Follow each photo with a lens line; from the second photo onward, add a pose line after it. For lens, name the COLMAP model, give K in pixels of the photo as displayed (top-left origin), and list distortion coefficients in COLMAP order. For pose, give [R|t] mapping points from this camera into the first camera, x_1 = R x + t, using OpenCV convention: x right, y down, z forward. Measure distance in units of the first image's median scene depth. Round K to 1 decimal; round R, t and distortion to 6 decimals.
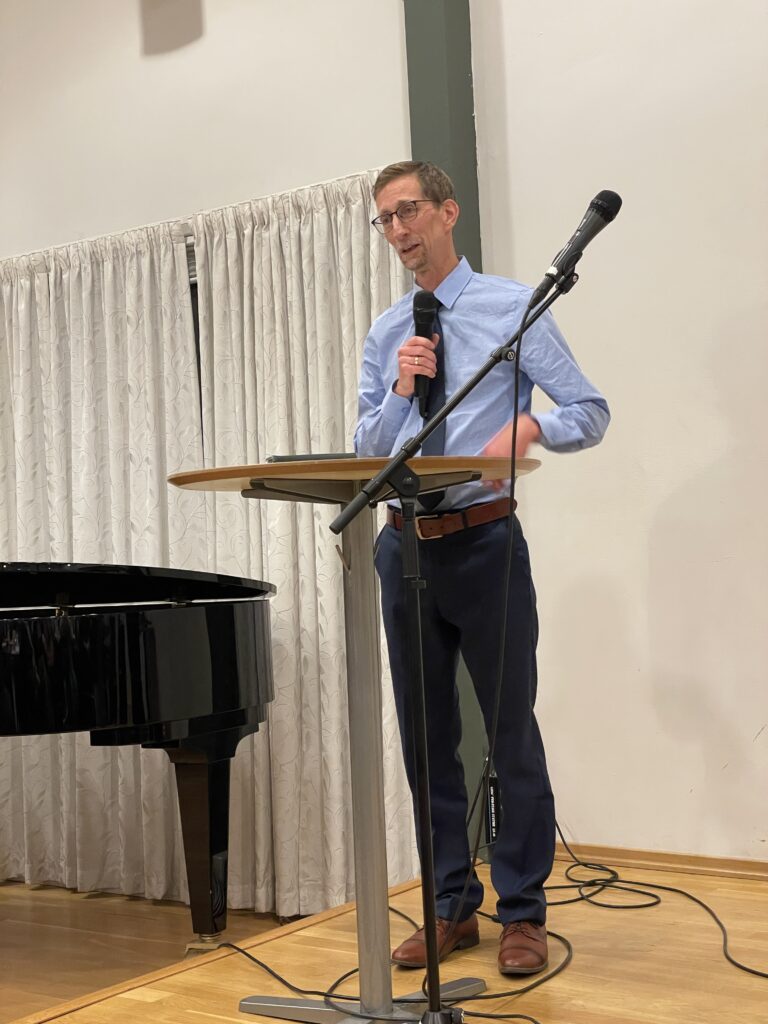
lens RADIAL K [[1499.8, 0, 384.0], [0, 1499.8, 512.0], [0, 0, 1]] dist [0.155647, -0.076376]
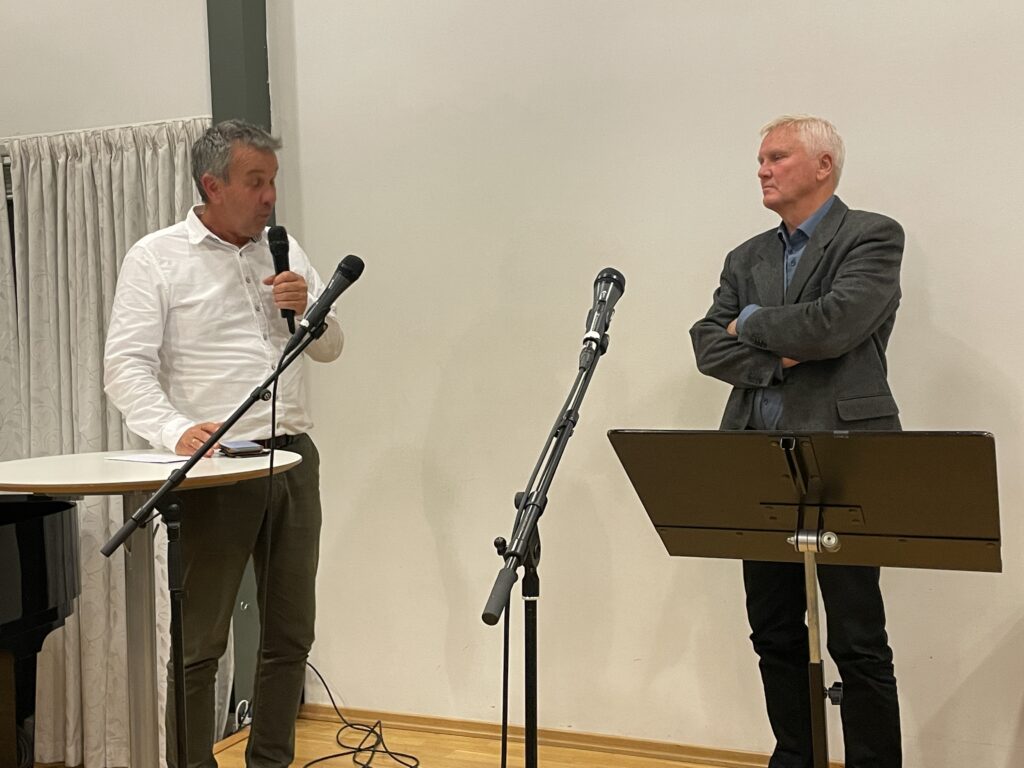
lens RADIAL K [[1304.8, 0, 518.4], [0, 1304.8, 385.7], [0, 0, 1]] dist [0.073455, -0.056072]
pose [[0.975655, 0.011240, 0.219024, 0.026851], [-0.026302, 0.997475, 0.065975, -0.096343], [-0.217729, -0.070129, 0.973486, -0.020776]]
